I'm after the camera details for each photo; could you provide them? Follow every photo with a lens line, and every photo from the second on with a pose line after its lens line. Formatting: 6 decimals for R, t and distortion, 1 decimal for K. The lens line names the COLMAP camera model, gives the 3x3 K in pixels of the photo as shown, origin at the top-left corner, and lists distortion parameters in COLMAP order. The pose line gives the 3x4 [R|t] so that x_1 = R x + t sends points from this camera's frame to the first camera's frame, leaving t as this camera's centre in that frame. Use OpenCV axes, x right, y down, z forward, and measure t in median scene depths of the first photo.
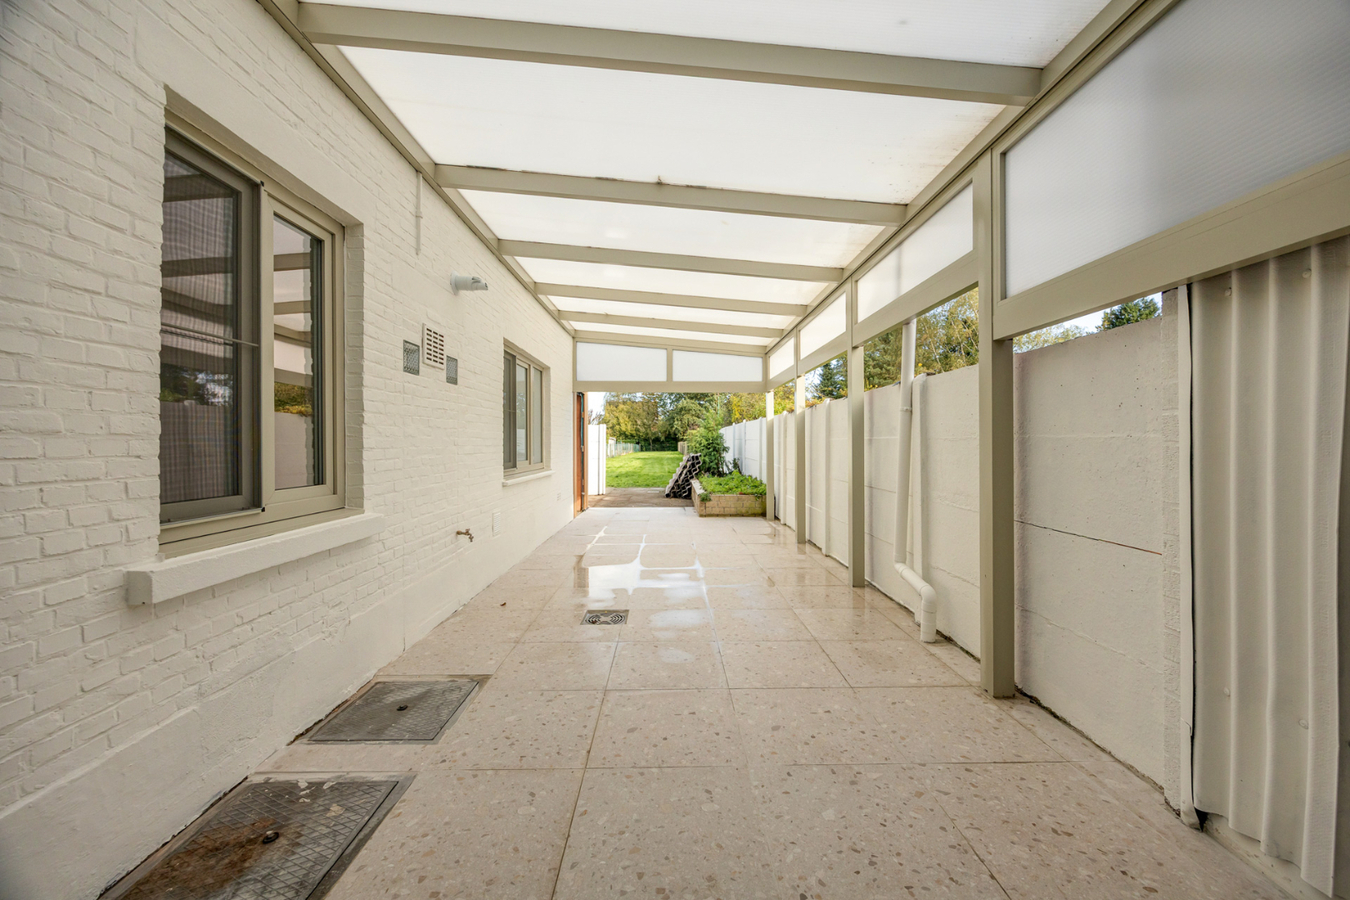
lens RADIAL K [[528.9, 0, 677.4], [0, 528.9, 444.9], [0, 0, 1]] dist [-0.001444, 0.000077]
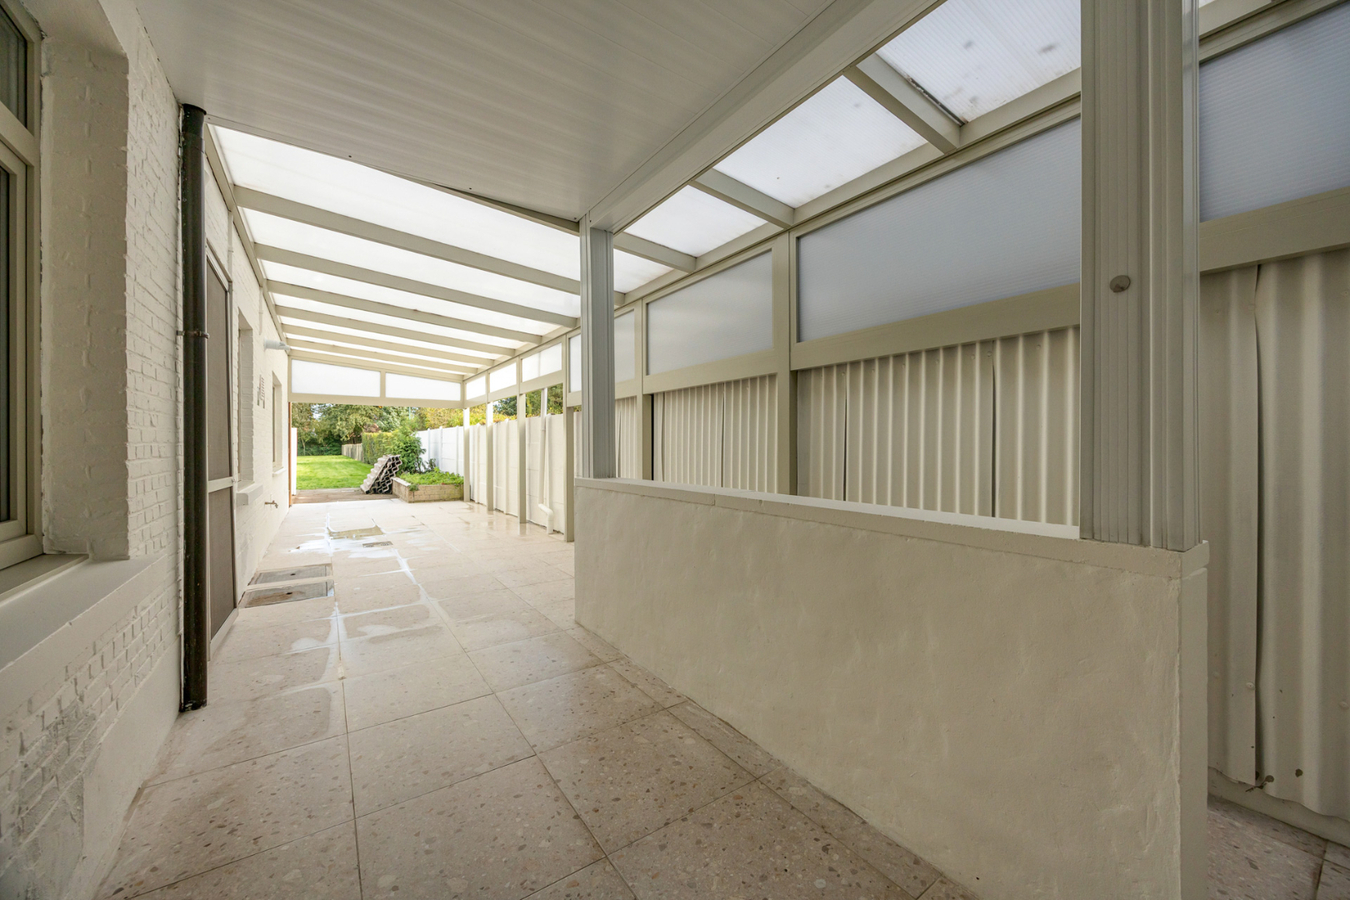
lens RADIAL K [[528.9, 0, 677.4], [0, 528.9, 444.9], [0, 0, 1]] dist [-0.001444, 0.000077]
pose [[0.839911, 0.001310, 0.542723, -0.105881], [0.001545, 0.999987, -0.004805, 0.001473], [-0.542722, 0.004874, 0.839898, -0.431592]]
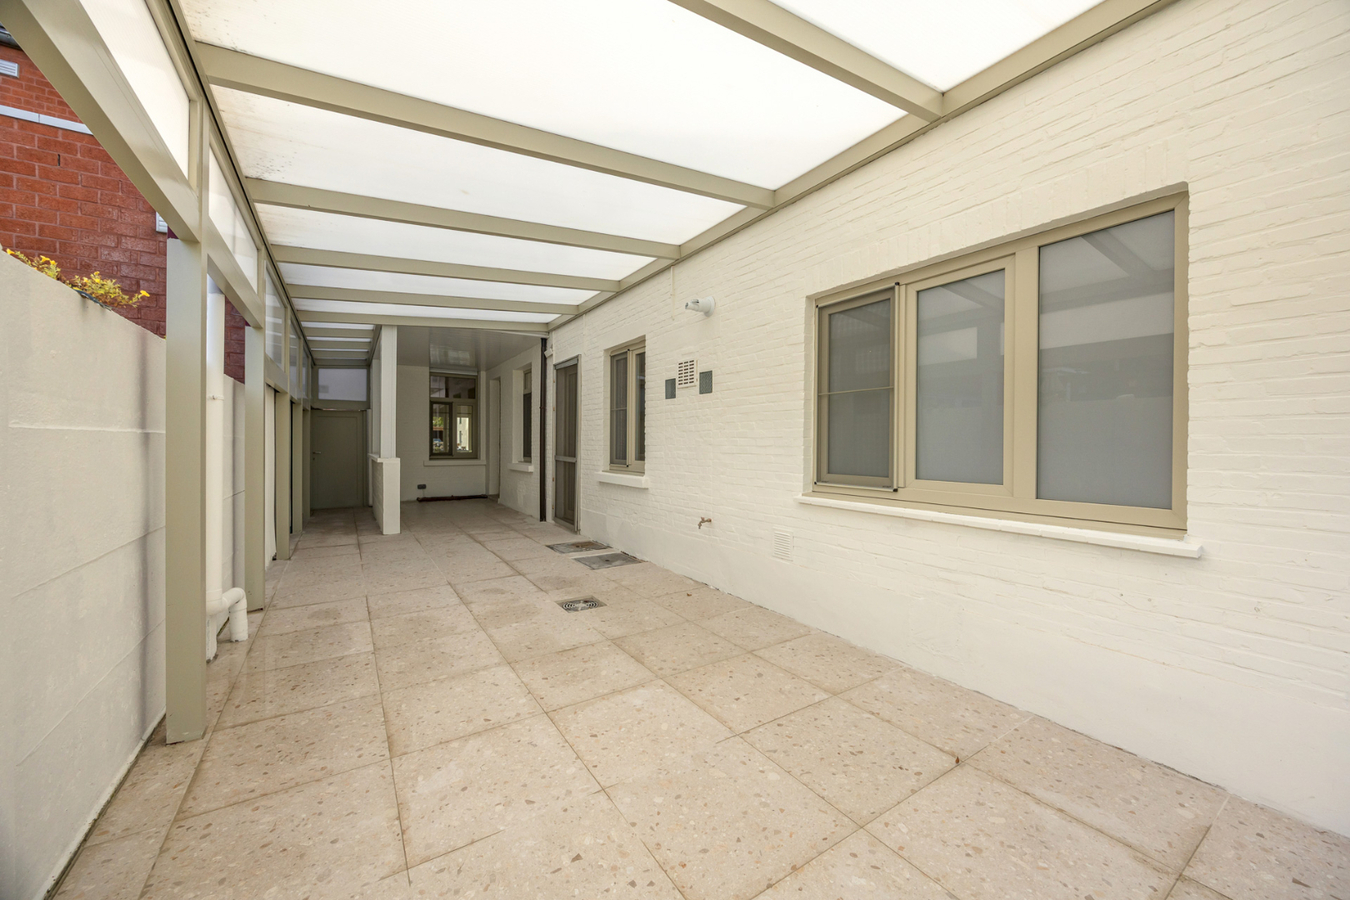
lens RADIAL K [[528.9, 0, 677.4], [0, 528.9, 444.9], [0, 0, 1]] dist [-0.001444, 0.000077]
pose [[-0.856756, 0.000211, -0.515723, 0.106323], [-0.005347, 0.999943, 0.009292, -0.003304], [0.515695, 0.010719, -0.856705, 0.859758]]
